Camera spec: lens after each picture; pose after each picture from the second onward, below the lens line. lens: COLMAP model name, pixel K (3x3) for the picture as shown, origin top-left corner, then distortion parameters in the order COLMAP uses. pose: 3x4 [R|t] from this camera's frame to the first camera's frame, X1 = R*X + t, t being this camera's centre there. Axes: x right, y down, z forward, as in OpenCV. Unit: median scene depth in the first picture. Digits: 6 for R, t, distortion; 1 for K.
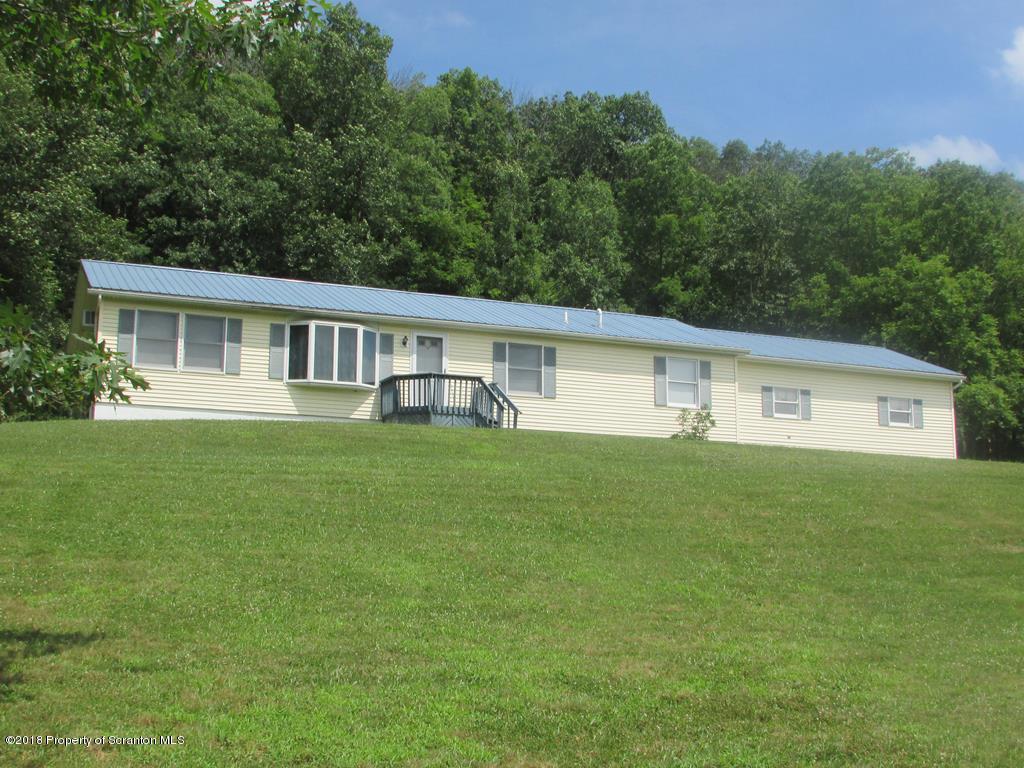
lens RADIAL K [[1307.3, 0, 512.0], [0, 1307.3, 384.0], [0, 0, 1]] dist [-0.140941, -0.011394]
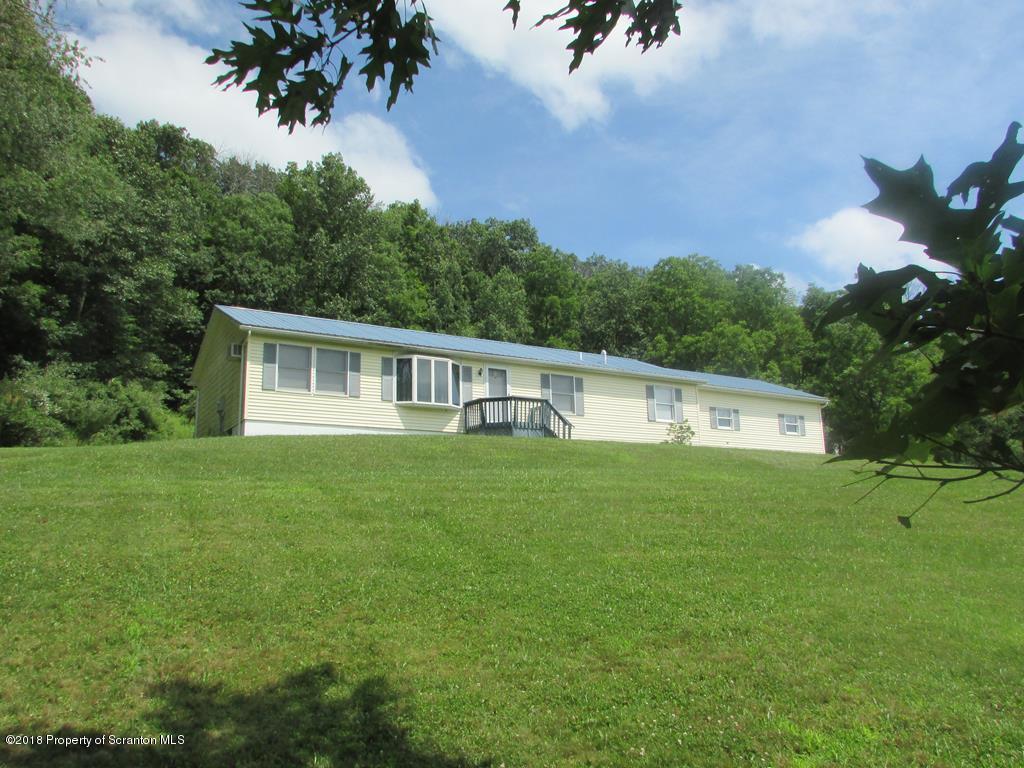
lens RADIAL K [[791.9, 0, 512.0], [0, 791.9, 384.0], [0, 0, 1]] dist [-0.073246, -0.000752]
pose [[0.989134, 0.003976, 0.146965, -0.158206], [0.000246, 0.999588, -0.028695, 0.001576], [-0.147019, 0.028419, 0.988725, 0.205122]]
